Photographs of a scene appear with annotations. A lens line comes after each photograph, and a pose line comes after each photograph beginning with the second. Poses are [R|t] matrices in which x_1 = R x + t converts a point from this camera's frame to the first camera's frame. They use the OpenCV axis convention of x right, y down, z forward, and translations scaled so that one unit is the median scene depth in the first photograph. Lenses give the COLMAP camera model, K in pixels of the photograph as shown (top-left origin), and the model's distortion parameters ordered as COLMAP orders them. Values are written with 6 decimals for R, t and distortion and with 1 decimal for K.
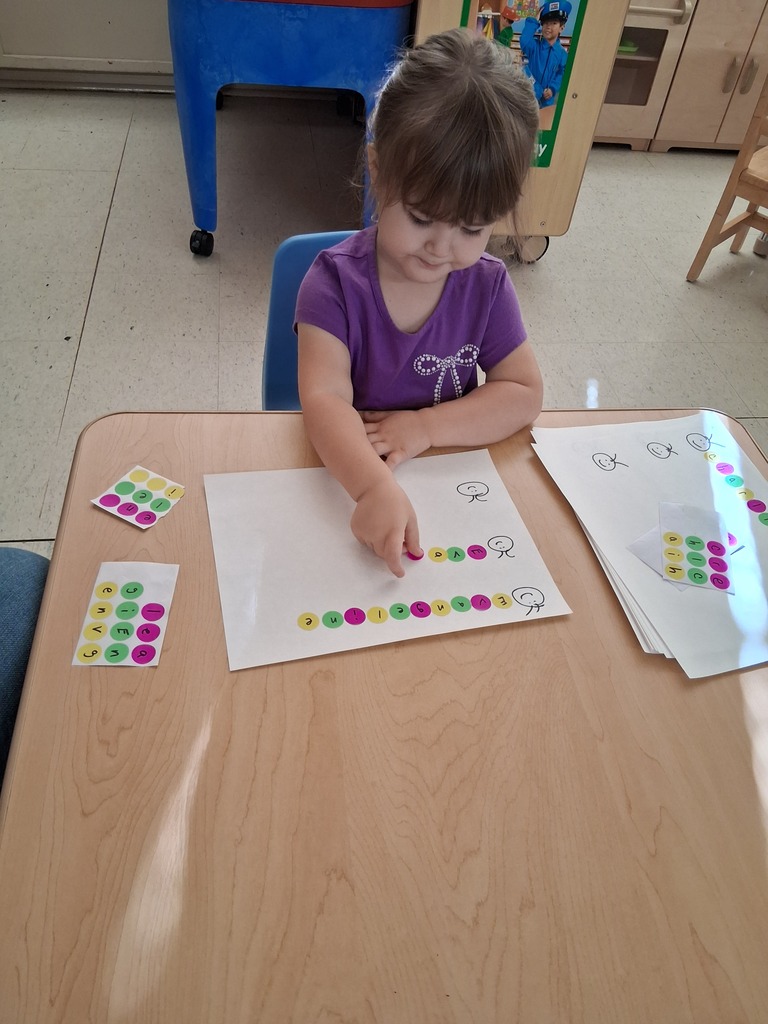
lens RADIAL K [[787.2, 0, 384.0], [0, 787.2, 512.0], [0, 0, 1]] dist [0.108755, -0.204683]
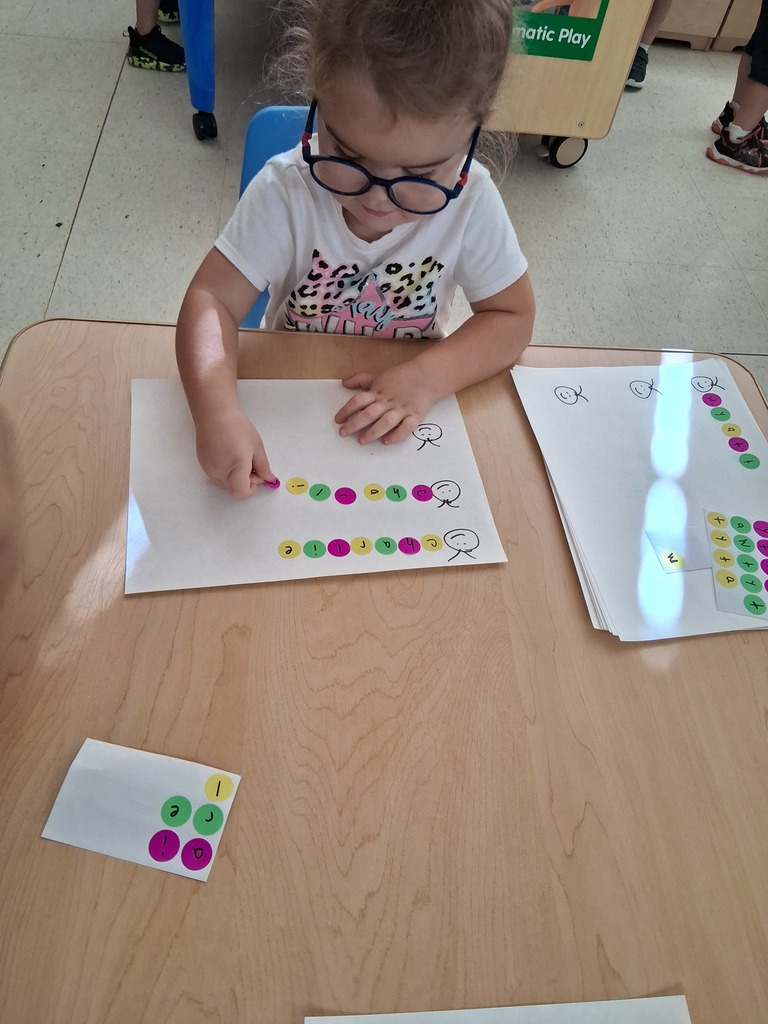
lens RADIAL K [[787.2, 0, 384.0], [0, 787.2, 512.0], [0, 0, 1]] dist [0.108755, -0.204683]
pose [[0.997034, 0.069747, -0.032533, 0.104628], [-0.065446, 0.990800, 0.118458, -0.046939], [0.040496, -0.115978, 0.992426, 0.101571]]
